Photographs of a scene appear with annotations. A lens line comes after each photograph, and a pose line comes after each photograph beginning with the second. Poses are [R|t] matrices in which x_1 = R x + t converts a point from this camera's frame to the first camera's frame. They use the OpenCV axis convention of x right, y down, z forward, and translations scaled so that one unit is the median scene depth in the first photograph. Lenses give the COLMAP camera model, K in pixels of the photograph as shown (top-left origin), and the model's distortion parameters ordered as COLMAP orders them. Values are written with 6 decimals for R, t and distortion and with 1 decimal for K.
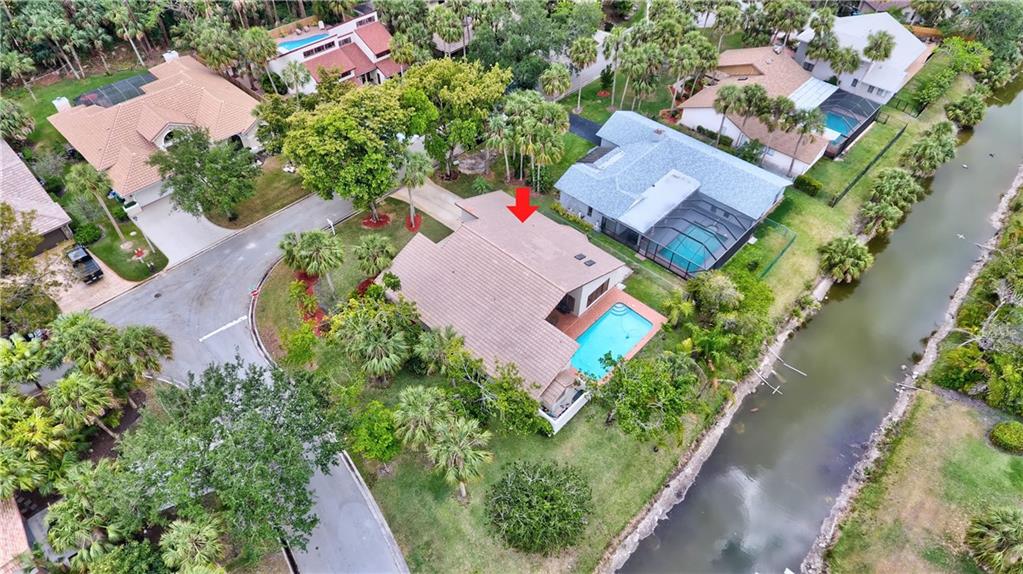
lens RADIAL K [[601.2, 0, 511.5], [0, 601.2, 287.7], [0, 0, 1]] dist [-0.008240, 0.001189]
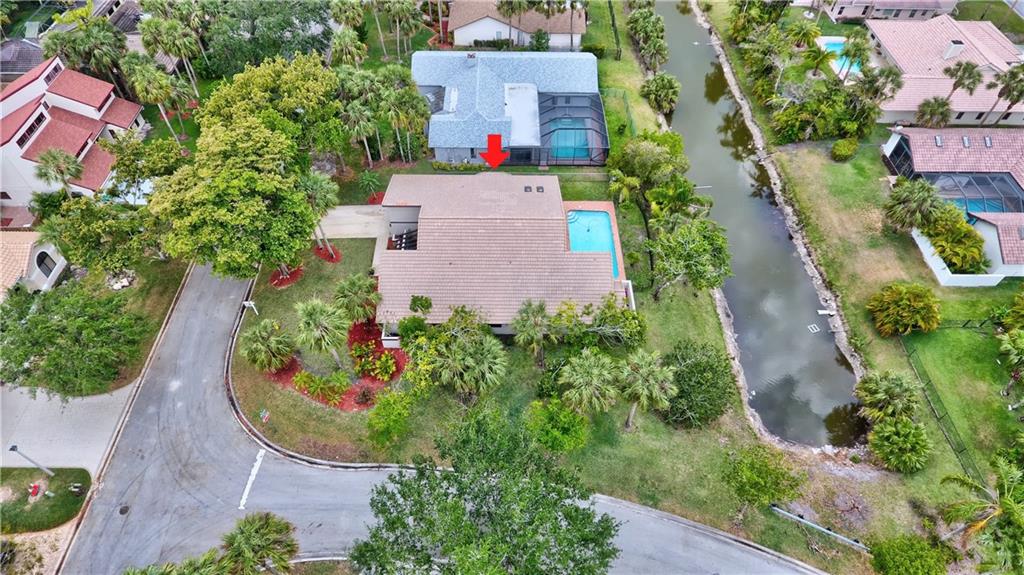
lens RADIAL K [[601.7, 0, 512.2], [0, 601.7, 286.8], [0, 0, 1]] dist [-0.008240, 0.001189]
pose [[0.725791, -0.536332, 0.430785, -0.377532], [0.494900, 0.842048, 0.214546, -0.125446], [-0.477809, 0.057480, 0.876581, 0.112256]]
